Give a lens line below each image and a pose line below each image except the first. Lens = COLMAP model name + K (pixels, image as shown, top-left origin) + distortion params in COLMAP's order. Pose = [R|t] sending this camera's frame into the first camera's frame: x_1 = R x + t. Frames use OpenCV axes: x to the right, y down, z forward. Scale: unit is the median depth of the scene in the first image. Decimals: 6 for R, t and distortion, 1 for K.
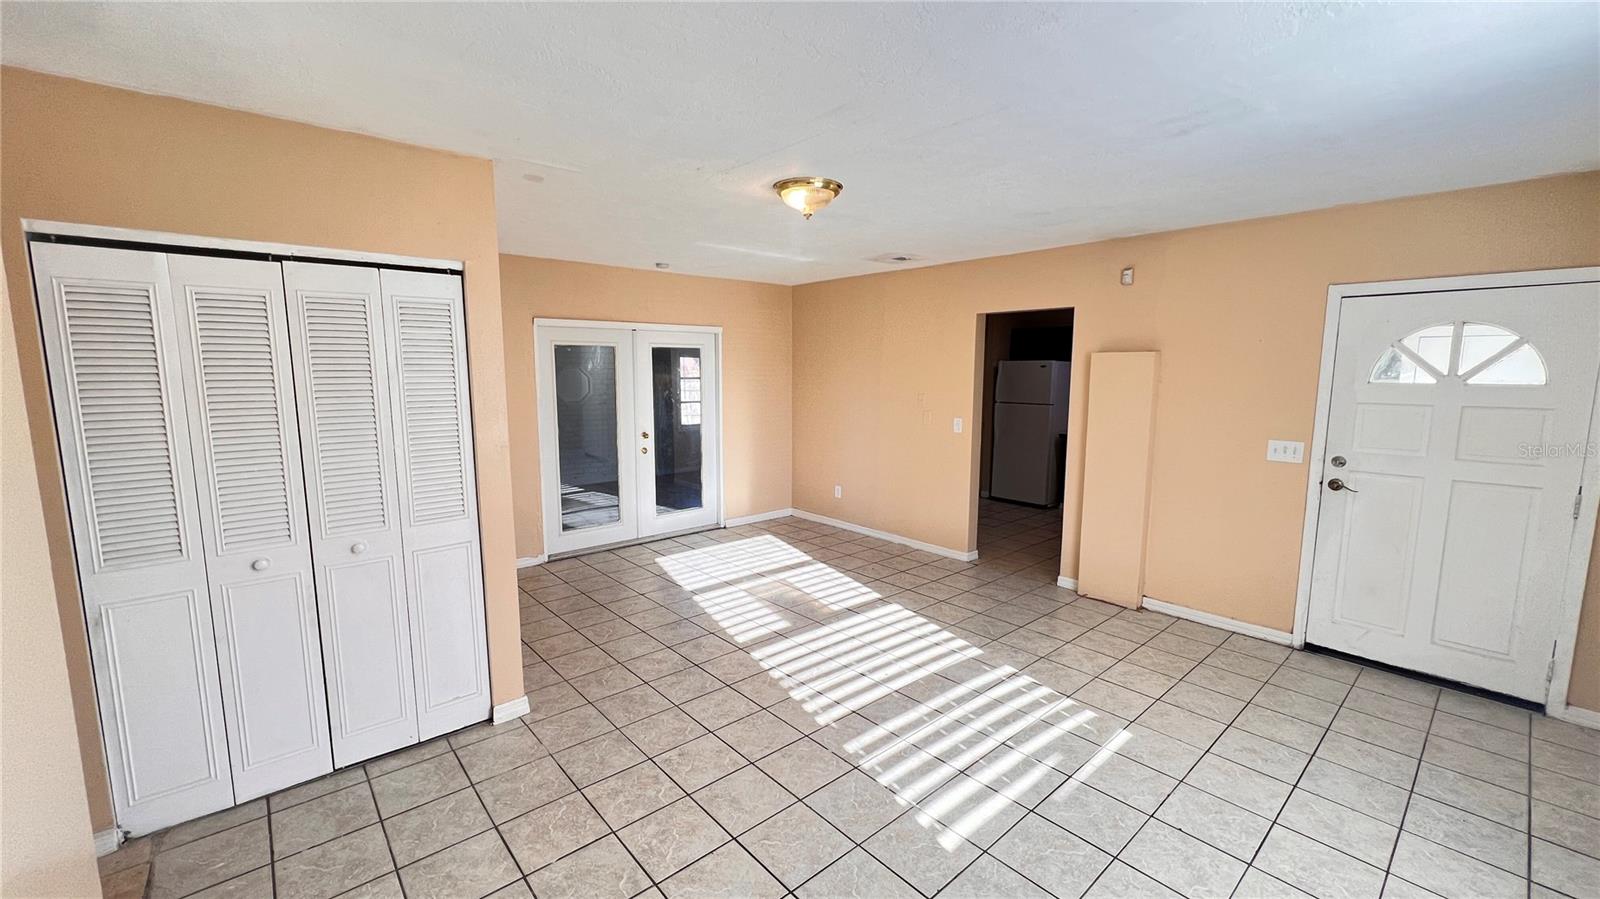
lens RADIAL K [[642.1, 0, 804.5], [0, 642.1, 453.1], [0, 0, 1]] dist [-0.001726, 0.000216]
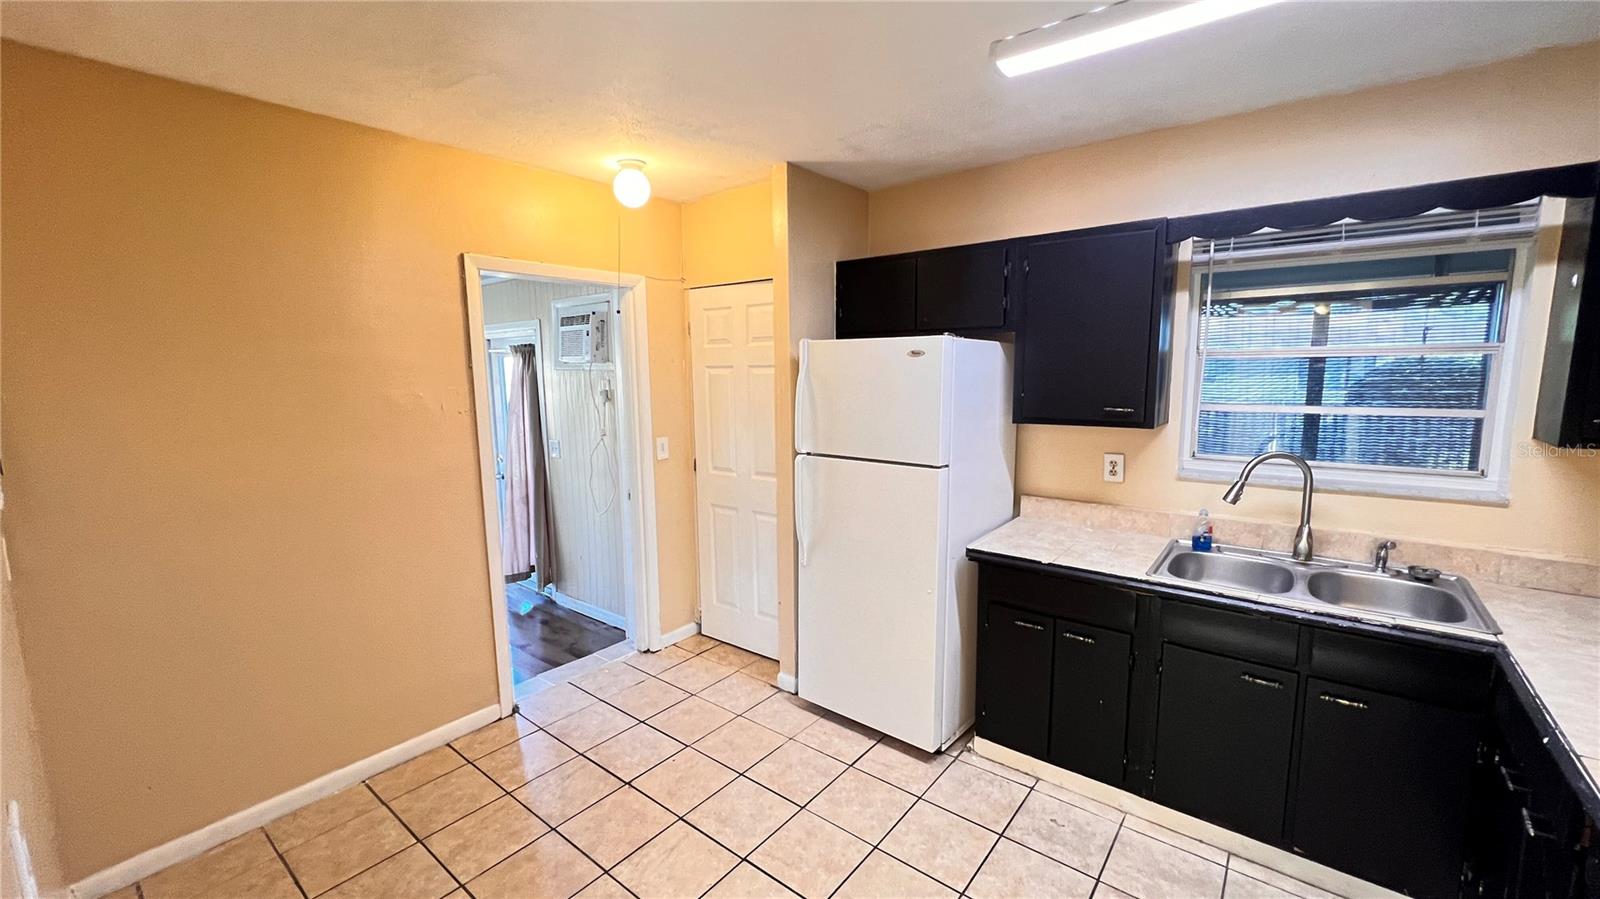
lens RADIAL K [[642.1, 0, 812.1], [0, 642.1, 447.8], [0, 0, 1]] dist [-0.001726, 0.000216]
pose [[0.982132, -0.032426, 0.185379, 0.491462], [0.032679, 0.999464, 0.001692, -0.170093], [-0.185334, 0.004396, 0.982666, 1.315378]]
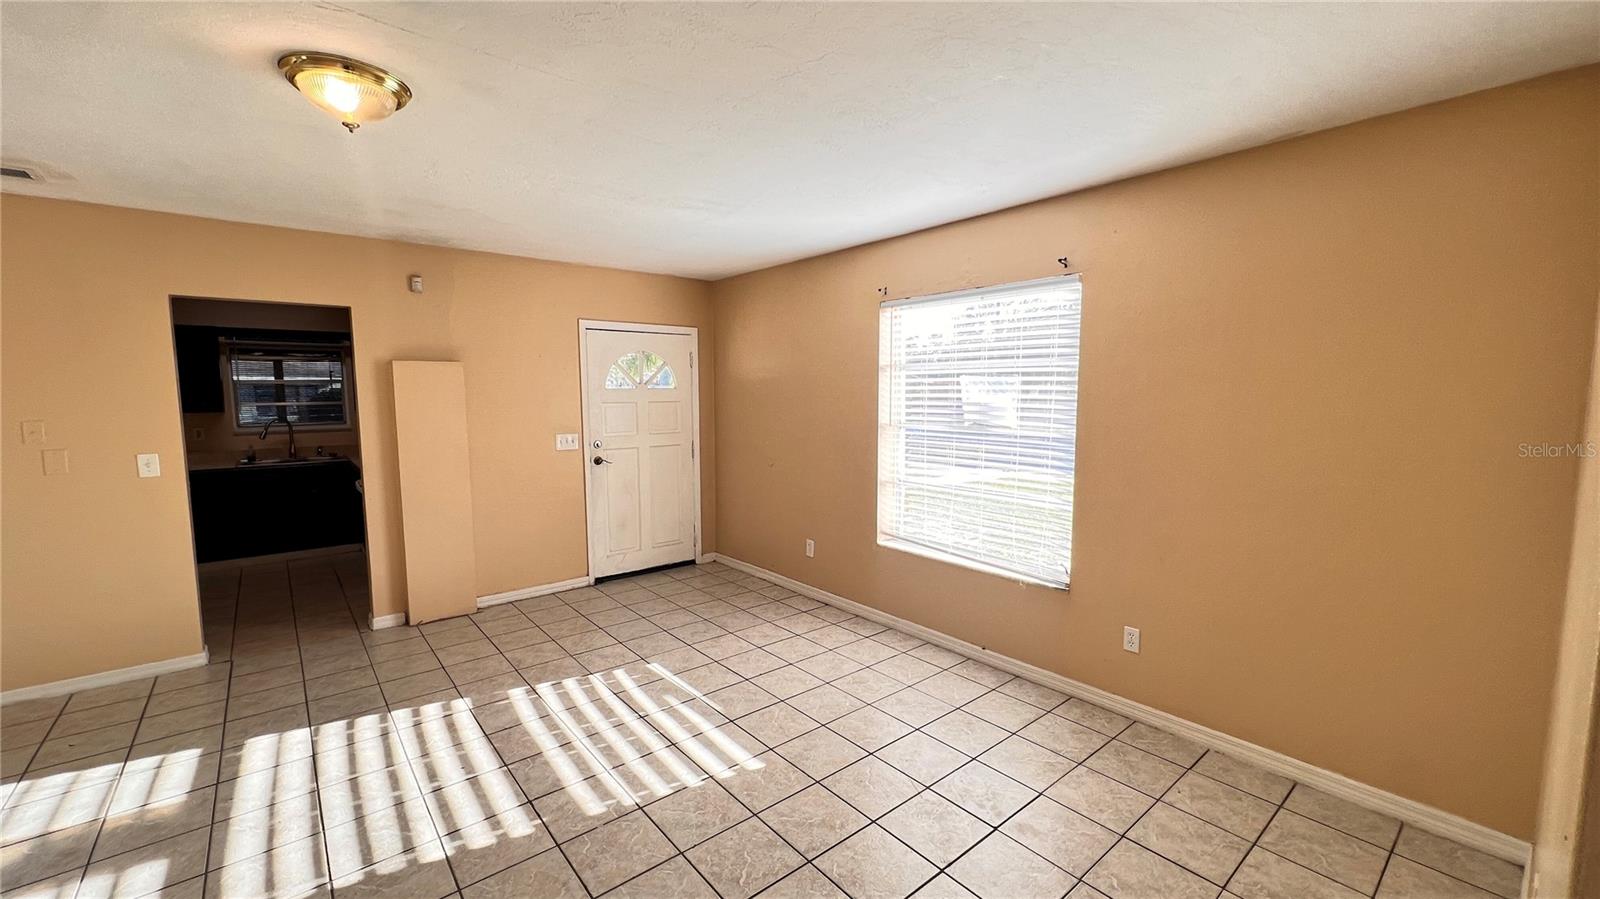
lens RADIAL K [[642.1, 0, 799.0], [0, 642.1, 450.4], [0, 0, 1]] dist [-0.001726, 0.000216]
pose [[0.030392, -0.095313, 0.994983, -0.533123], [0.138304, 0.986269, 0.090254, -0.037224], [-0.989923, 0.134867, 0.043157, 0.471439]]
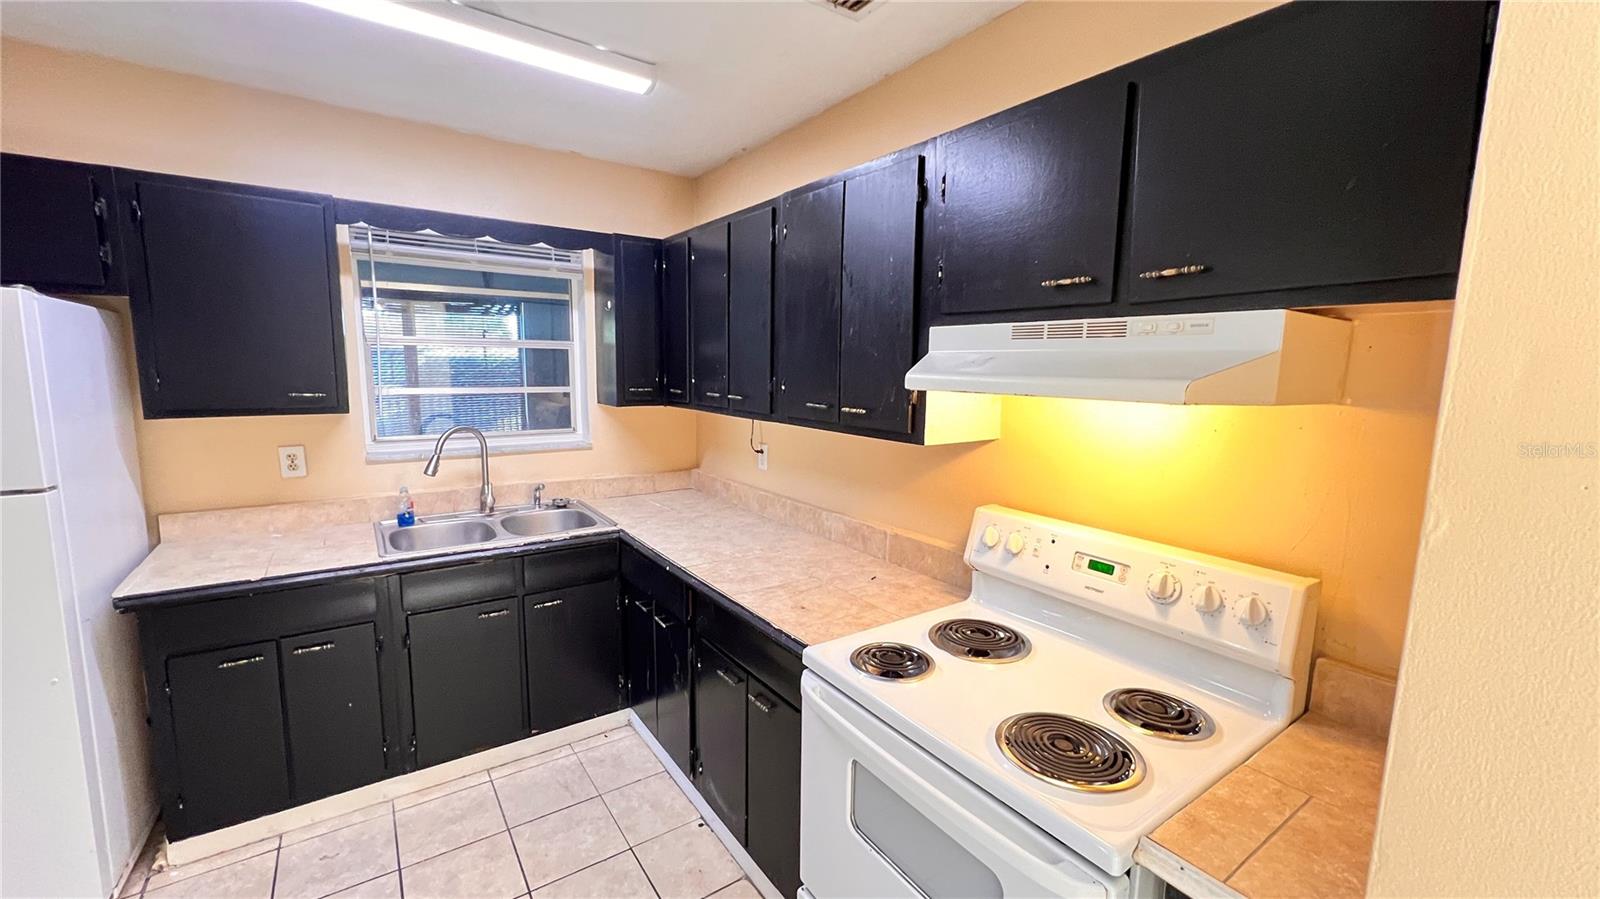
lens RADIAL K [[642.1, 0, 797.3], [0, 642.1, 449.3], [0, 0, 1]] dist [-0.001726, 0.000216]
pose [[0.096301, -0.125541, 0.987404, 0.370030], [0.110344, 0.987246, 0.114759, -0.165993], [-0.989217, 0.097902, 0.108925, 1.383359]]
